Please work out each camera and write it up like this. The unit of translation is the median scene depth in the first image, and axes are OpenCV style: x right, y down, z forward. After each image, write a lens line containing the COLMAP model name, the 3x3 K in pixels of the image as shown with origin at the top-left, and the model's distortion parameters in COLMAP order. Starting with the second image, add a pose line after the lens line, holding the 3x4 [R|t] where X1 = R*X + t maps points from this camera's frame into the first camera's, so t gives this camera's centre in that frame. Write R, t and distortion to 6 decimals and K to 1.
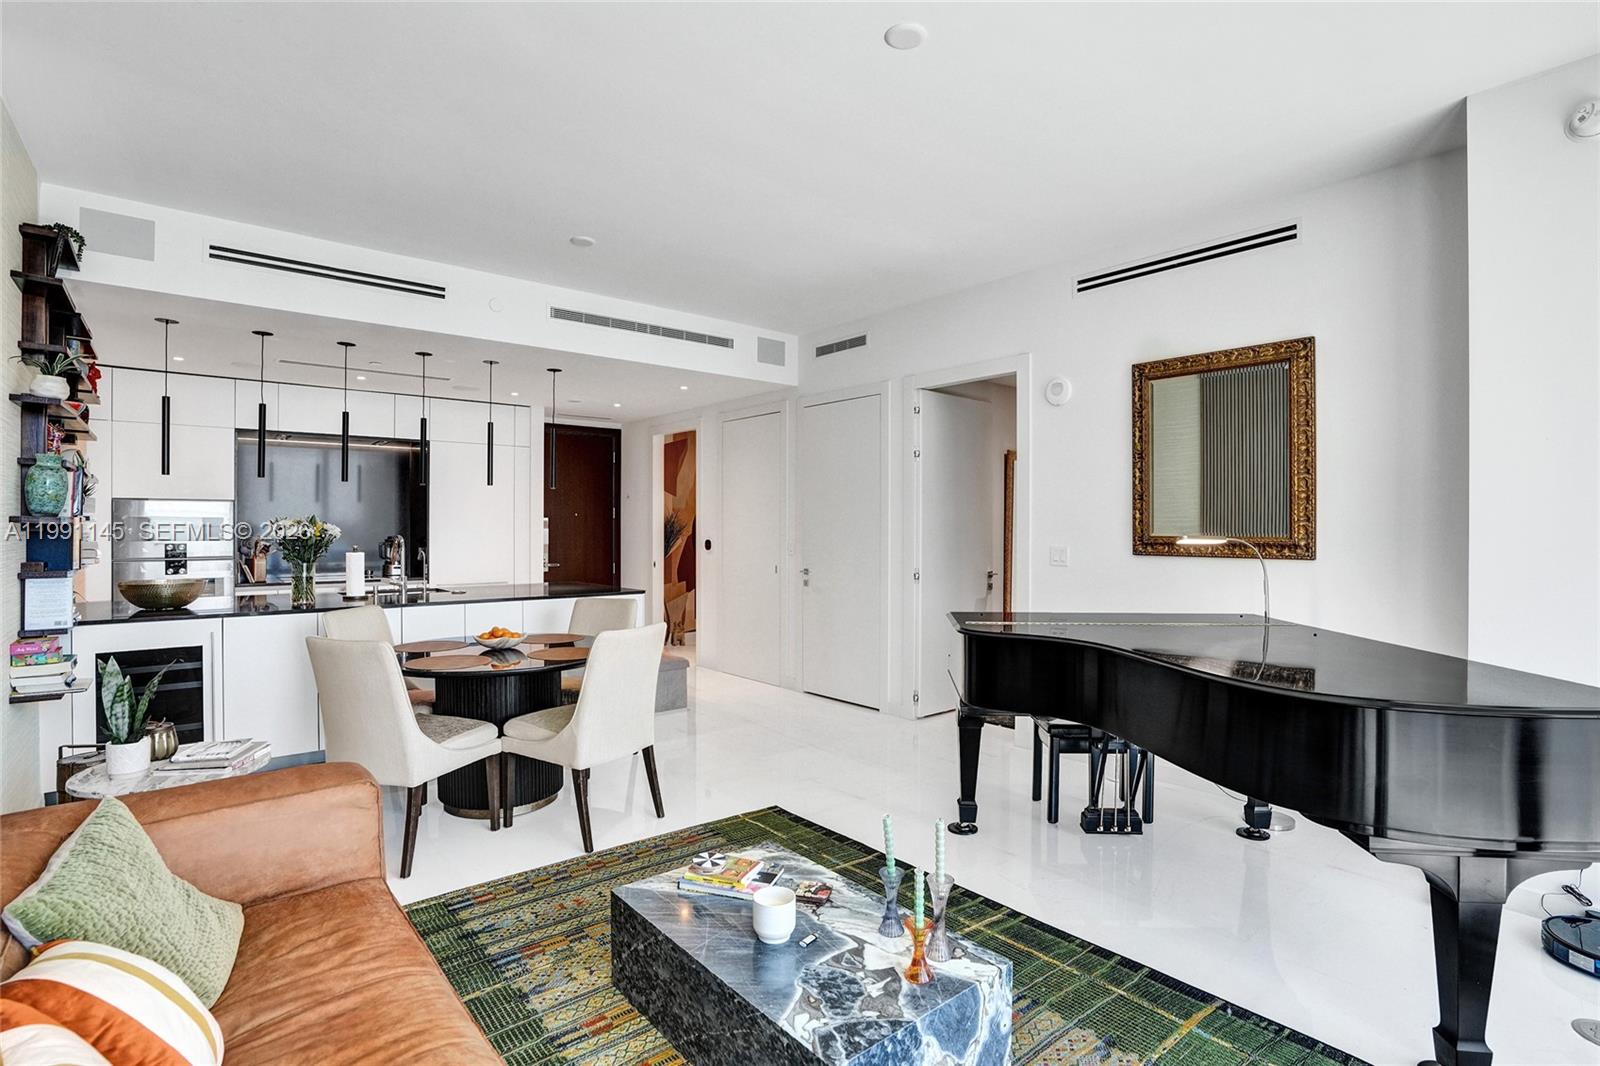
lens RADIAL K [[776.8, 0, 809.9], [0, 776.8, 526.3], [0, 0, 1]] dist [-0.068028, 0.027534]
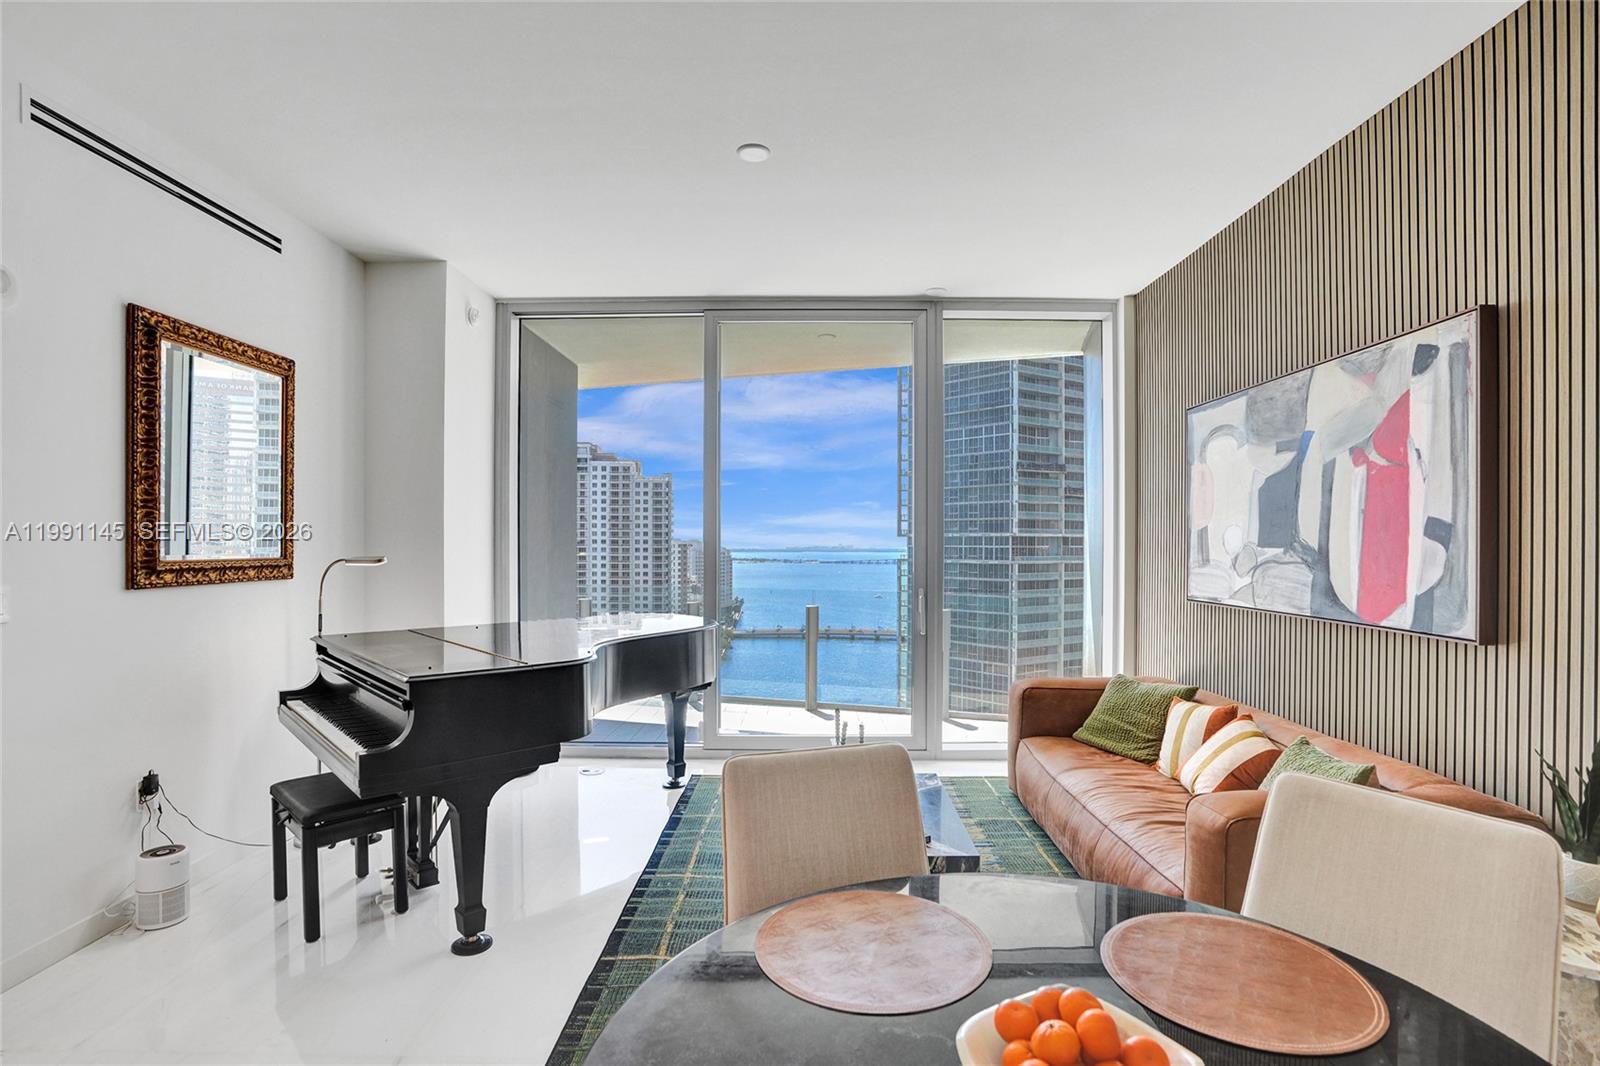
lens RADIAL K [[773.2, 0, 801.7], [0, 773.2, 548.2], [0, 0, 1]] dist [-0.067436, 0.026383]
pose [[-0.756419, -0.007746, 0.654041, -0.360758], [-0.004348, 0.999967, 0.006813, -0.004885], [-0.654073, 0.002310, -0.756428, 0.908435]]
